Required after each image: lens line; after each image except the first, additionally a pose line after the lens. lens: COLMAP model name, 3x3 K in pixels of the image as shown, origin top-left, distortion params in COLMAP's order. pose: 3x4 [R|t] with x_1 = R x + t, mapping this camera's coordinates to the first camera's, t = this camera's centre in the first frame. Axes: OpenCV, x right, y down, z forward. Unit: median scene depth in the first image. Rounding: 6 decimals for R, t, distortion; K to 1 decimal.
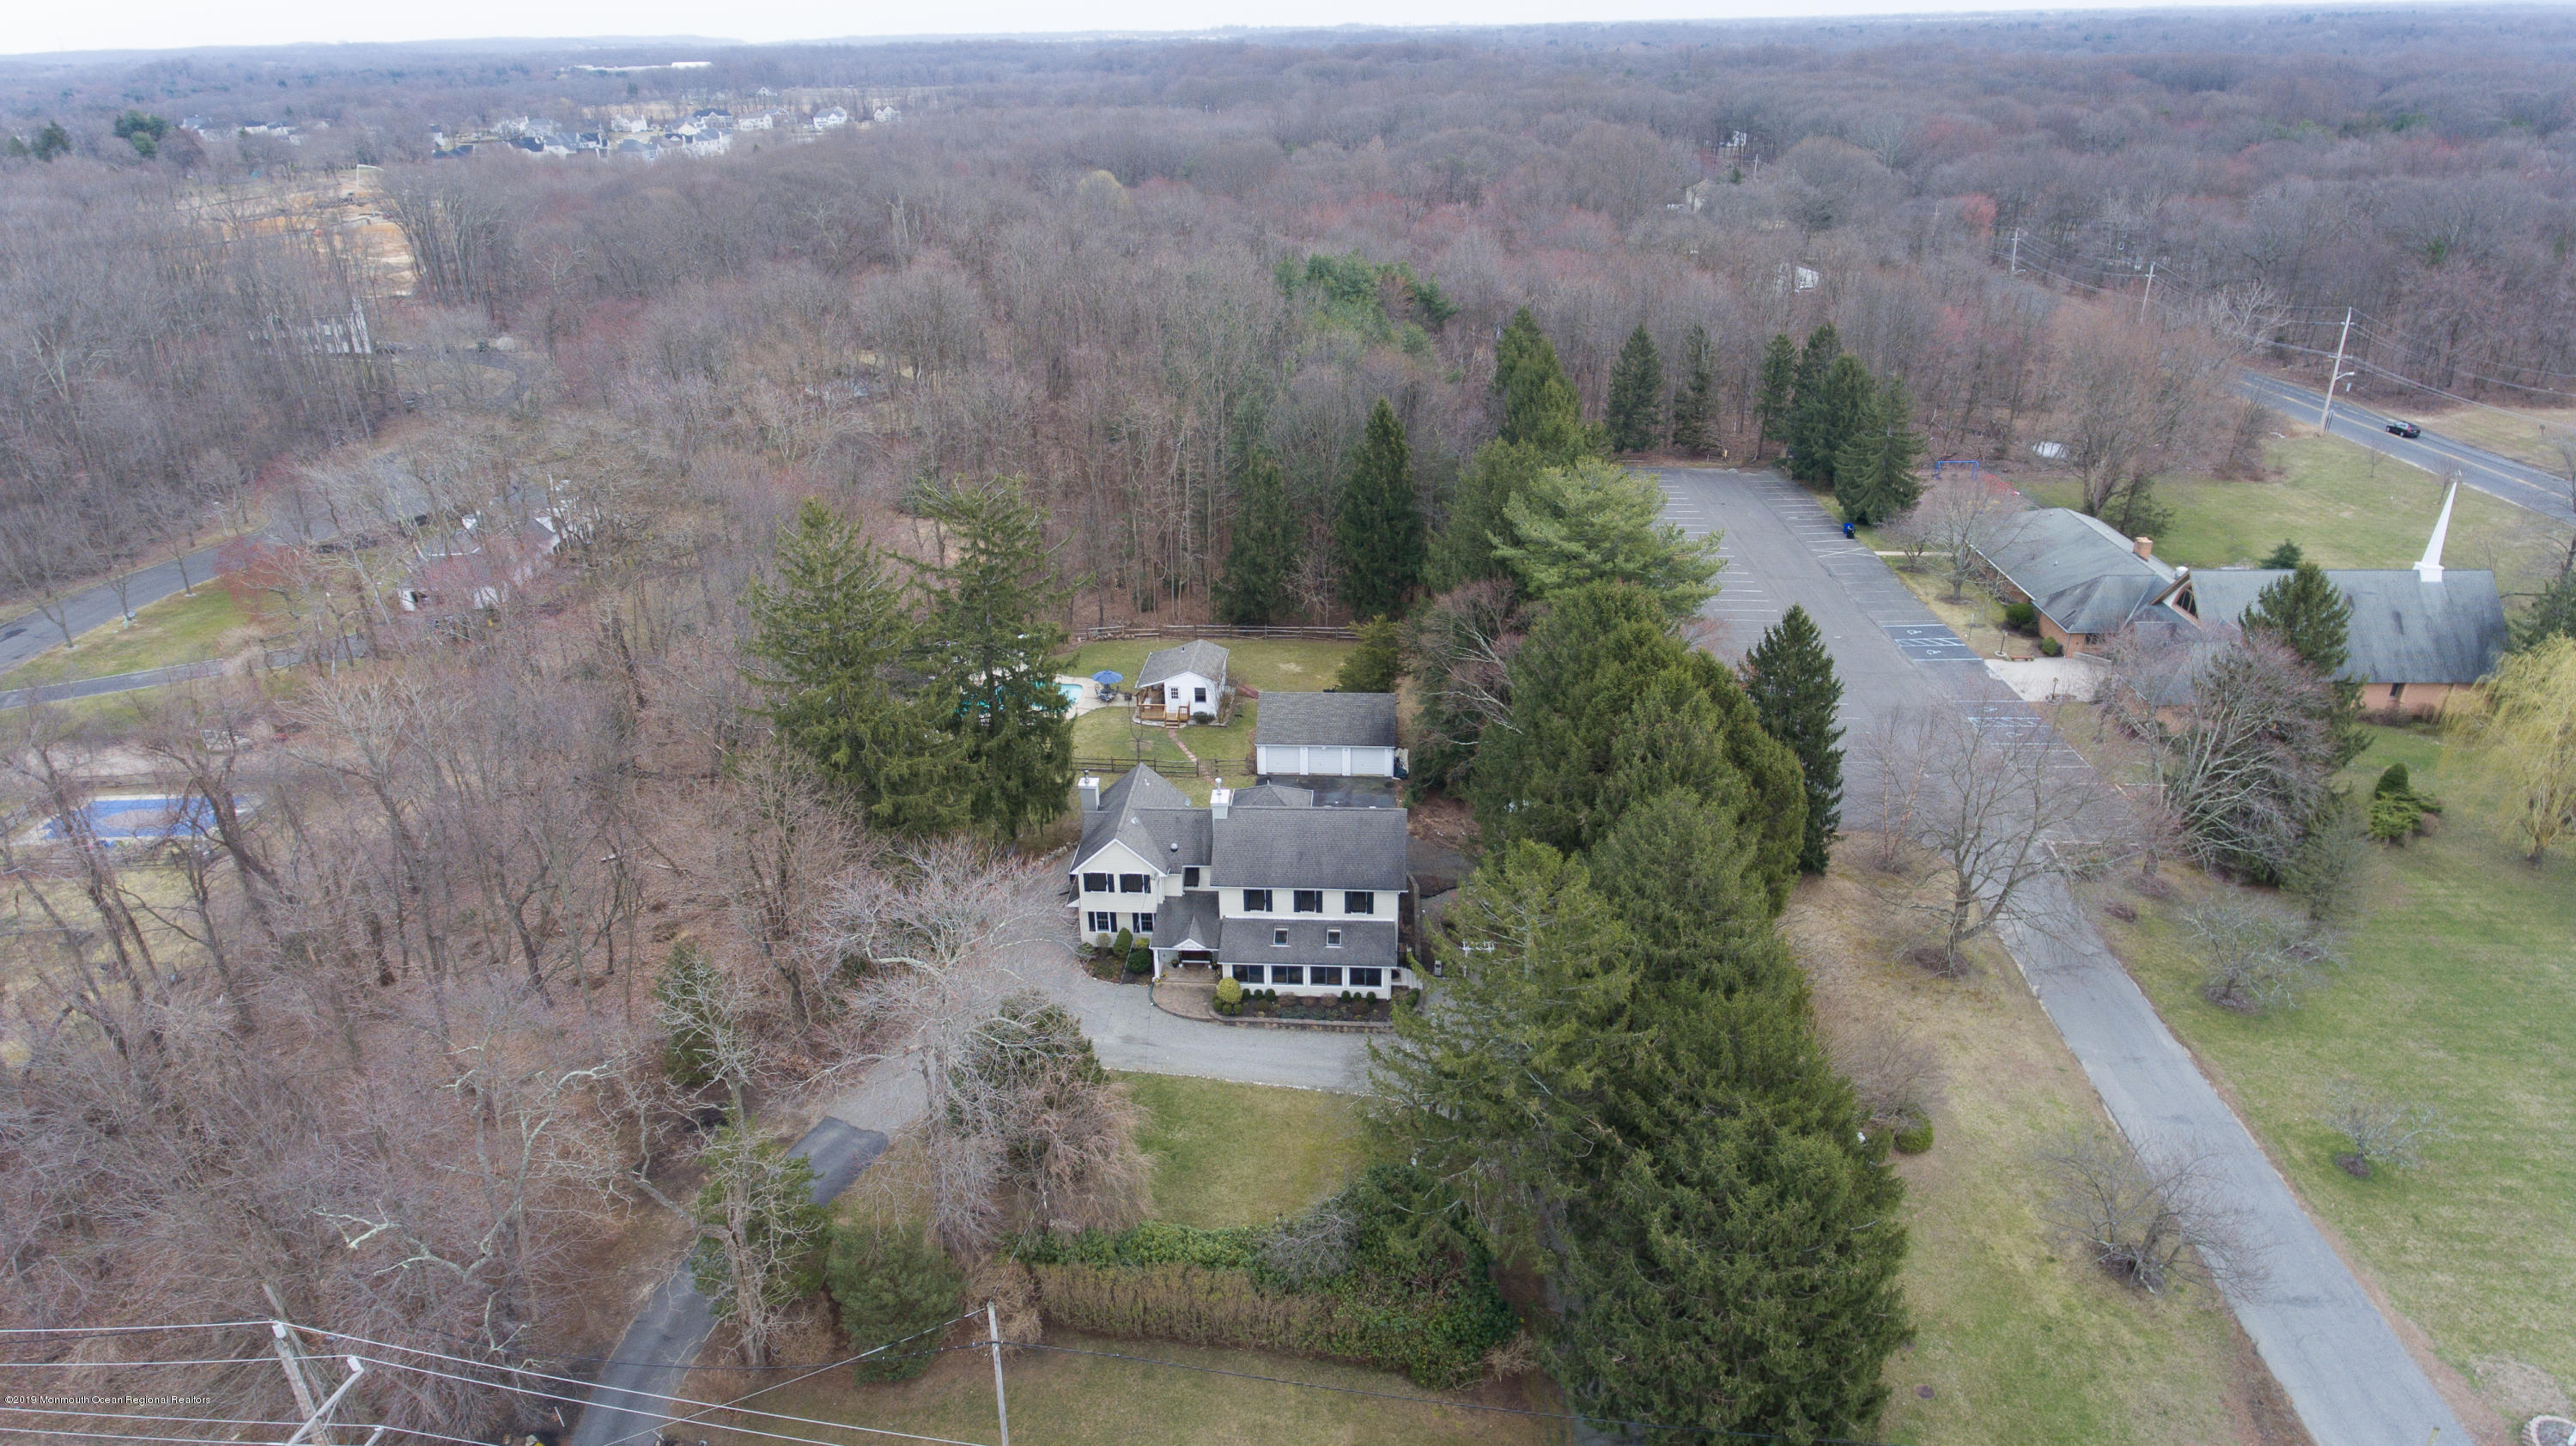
lens RADIAL K [[1529.1, 0, 1294.9], [0, 1529.1, 724.2], [0, 0, 1]] dist [0.003248, 0.000538]
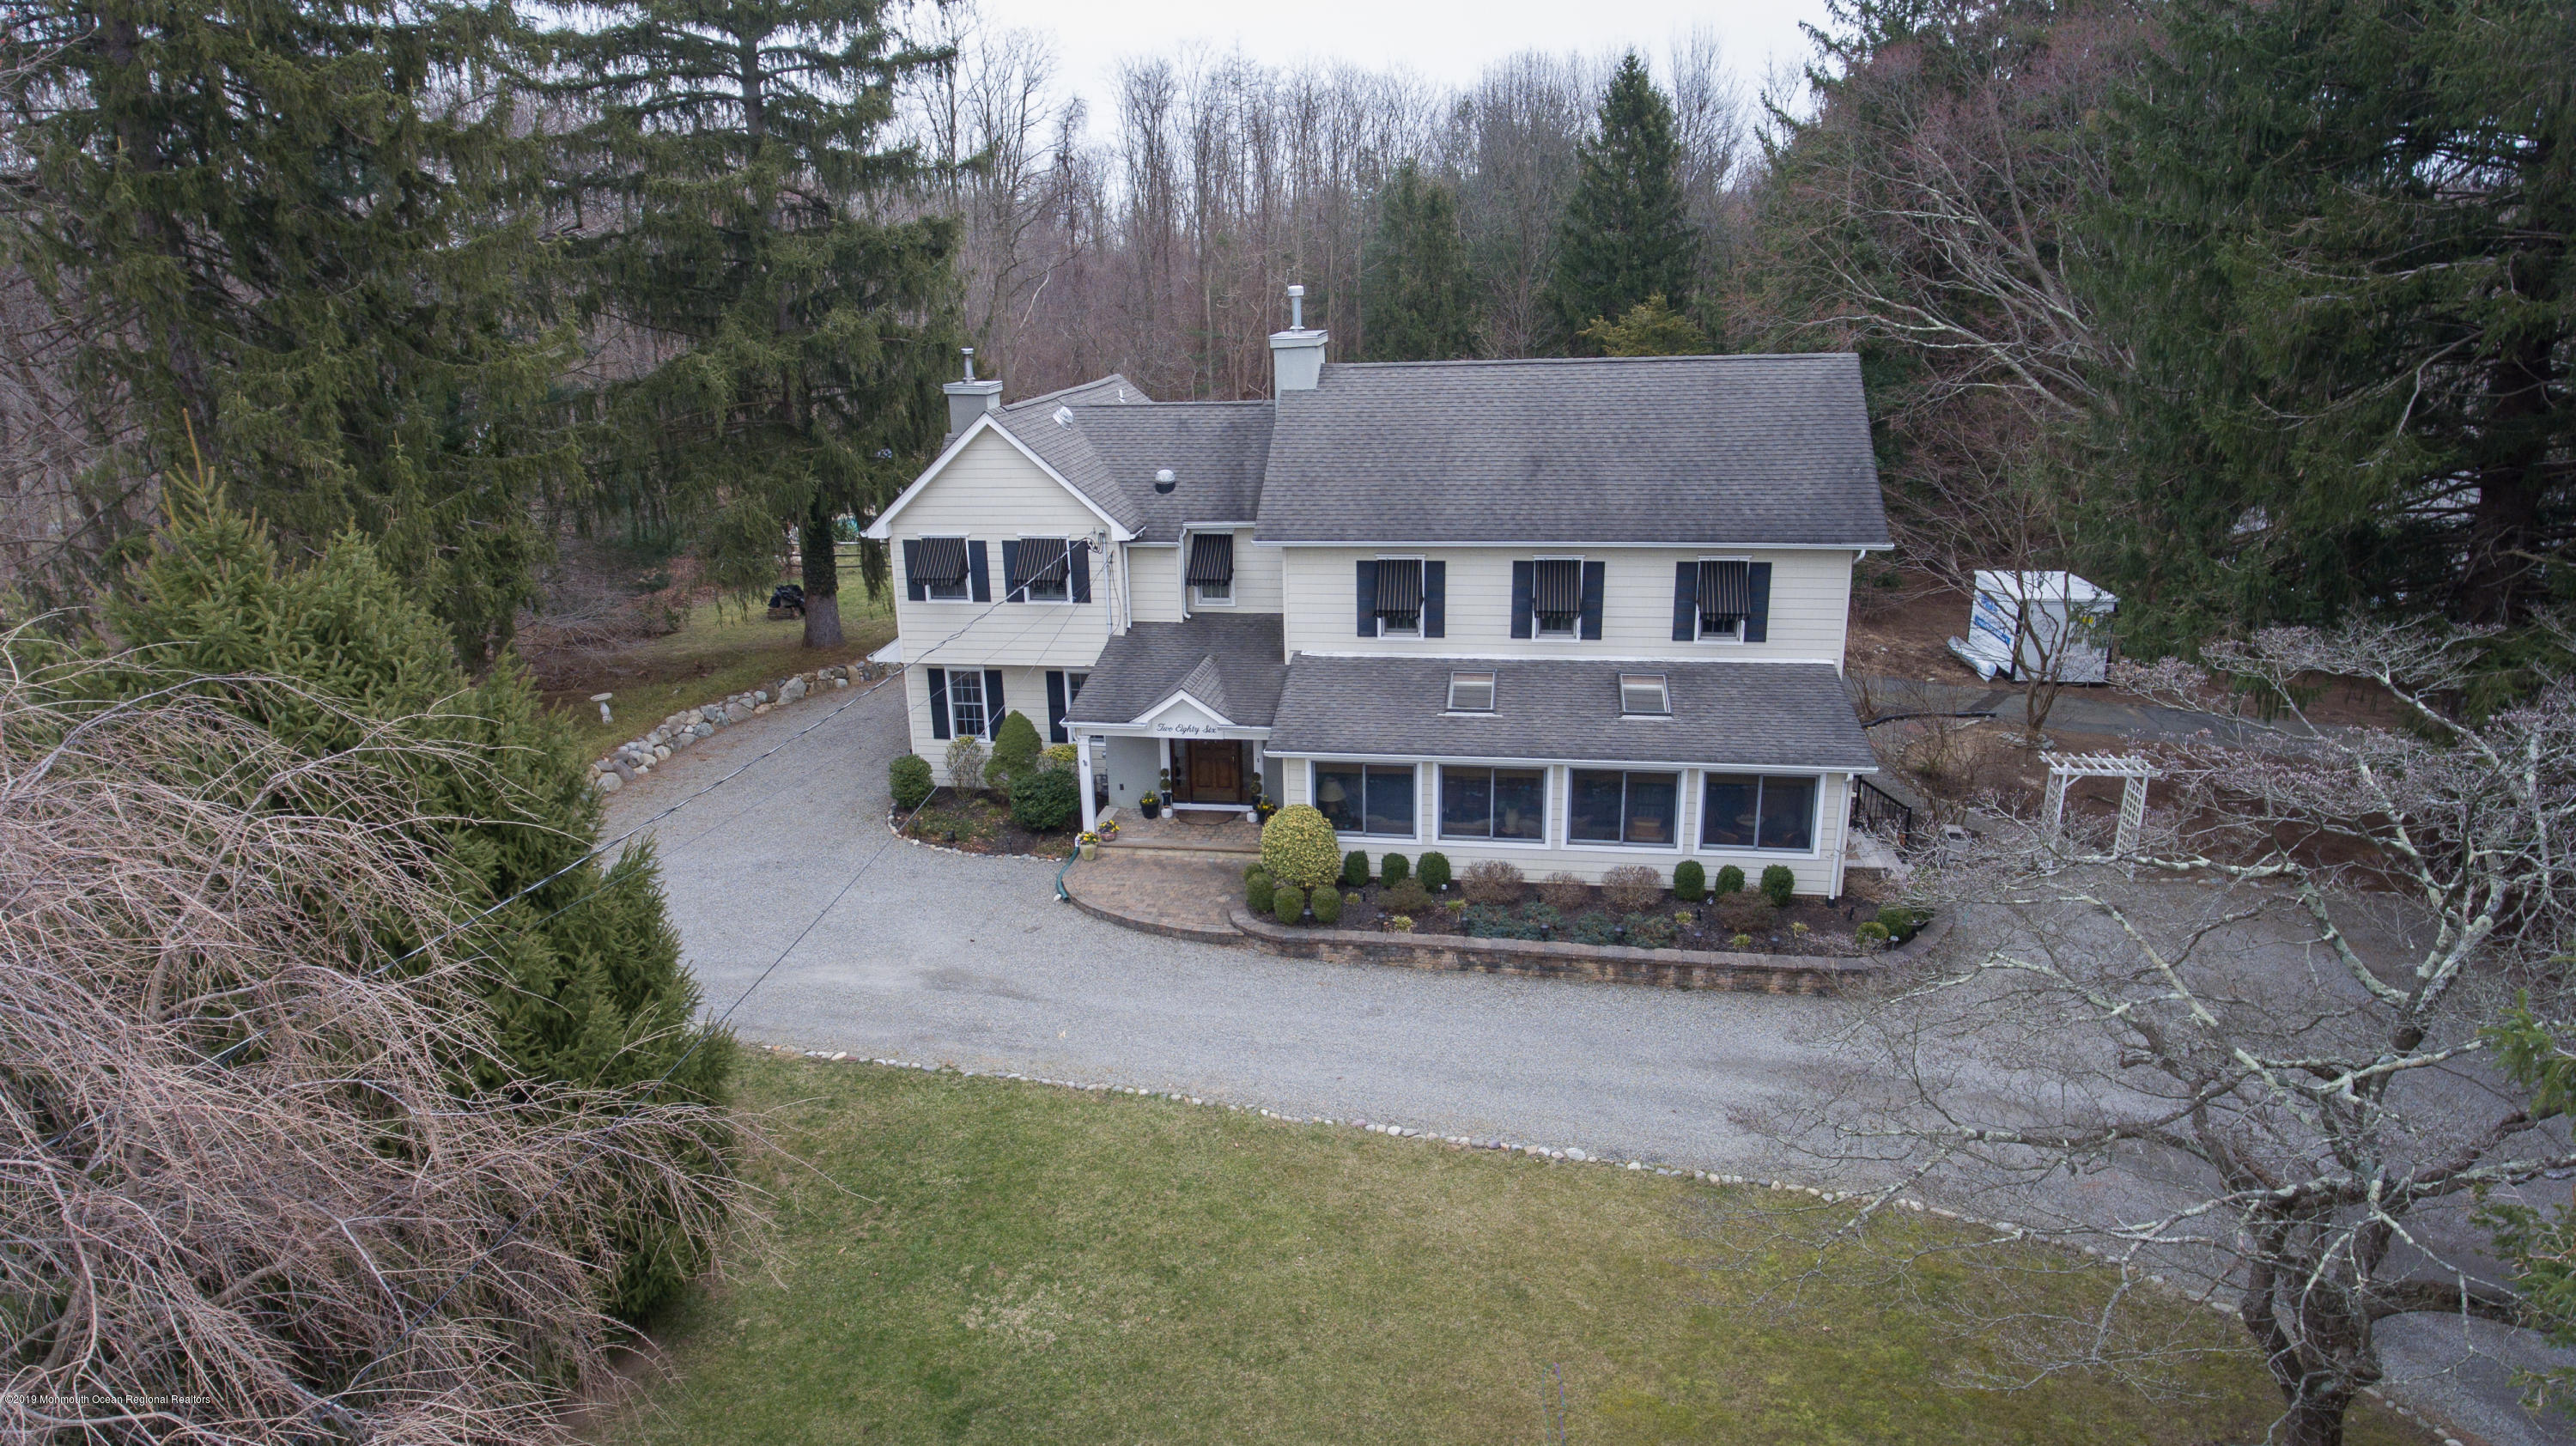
lens RADIAL K [[1529.1, 0, 1278.1], [0, 1529.1, 717.7], [0, 0, 1]] dist [0.003248, 0.000538]
pose [[0.994210, 0.021362, -0.105311, -0.015367], [-0.035959, 0.989678, -0.138722, 0.188511], [0.101260, 0.141706, 0.984716, 0.686241]]
